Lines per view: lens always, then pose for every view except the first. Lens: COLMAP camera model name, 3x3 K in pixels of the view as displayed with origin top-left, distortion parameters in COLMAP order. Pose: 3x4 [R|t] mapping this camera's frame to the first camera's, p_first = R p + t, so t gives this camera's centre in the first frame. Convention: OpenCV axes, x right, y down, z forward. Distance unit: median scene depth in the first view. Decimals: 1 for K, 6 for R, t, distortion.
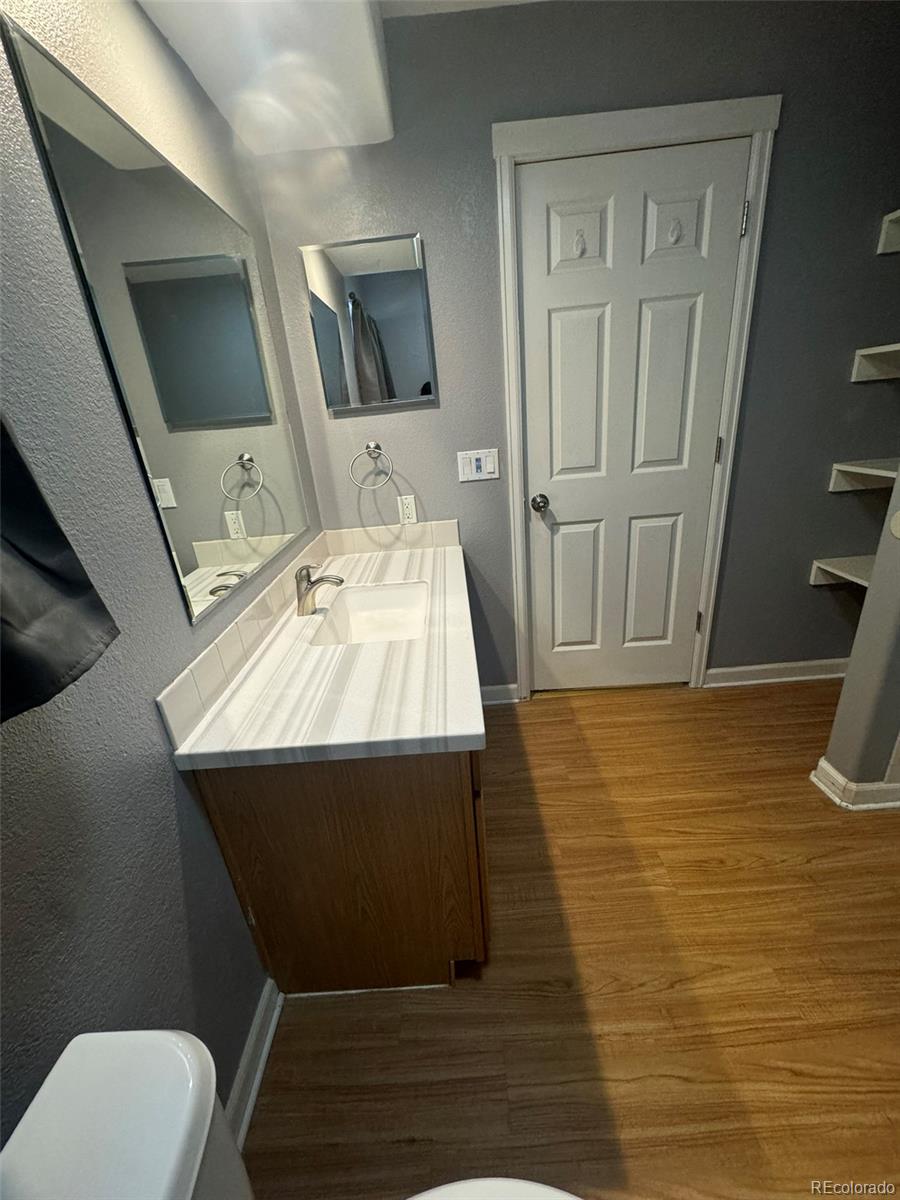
lens RADIAL K [[479.6, 0, 449.7], [0, 479.6, 599.2], [0, 0, 1]] dist [0.000992, 0.000005]
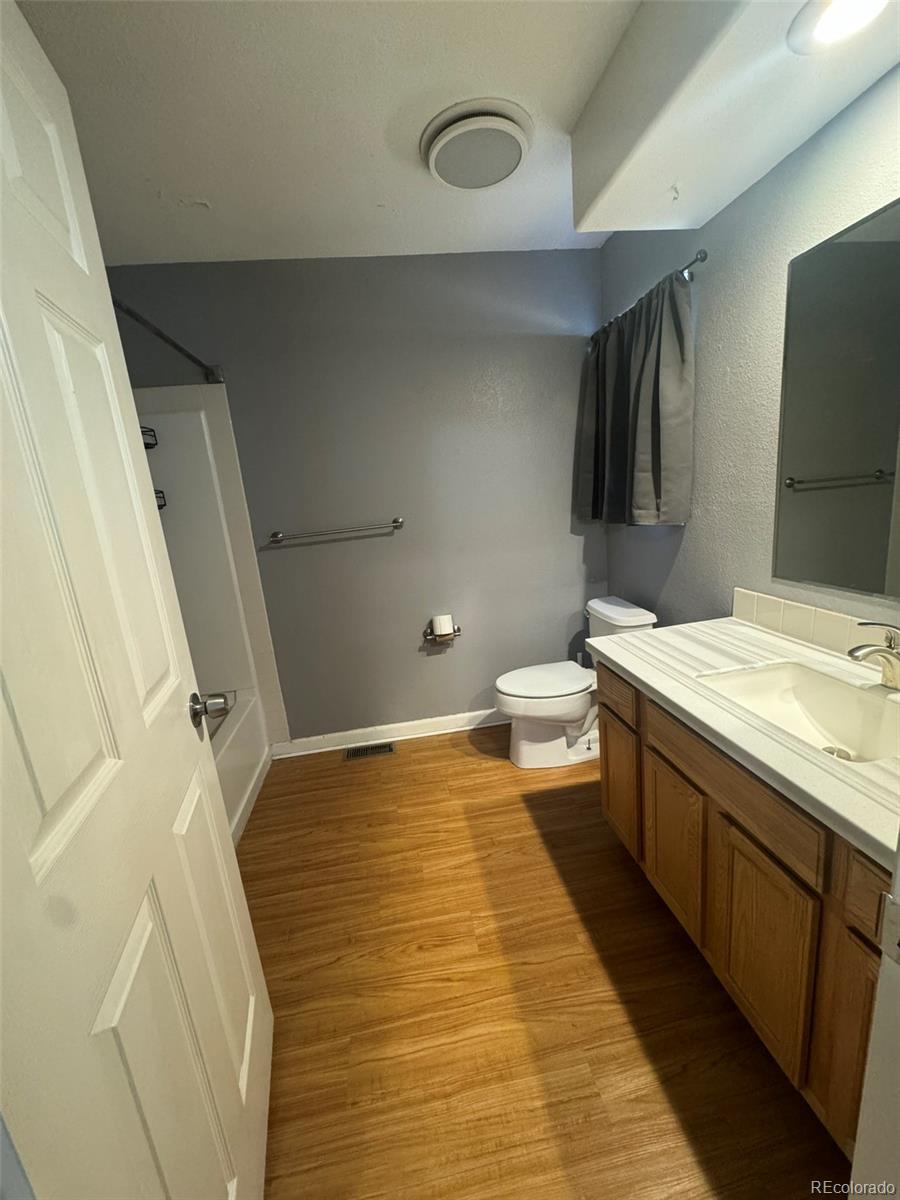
lens RADIAL K [[479.6, 0, 449.8], [0, 479.6, 598.5], [0, 0, 1]] dist [0.000992, 0.000005]
pose [[-0.975081, 0.201691, -0.092402, 0.480426], [0.114297, 0.813688, 0.569954, -0.656129], [0.190141, 0.545190, -0.816465, 1.527995]]
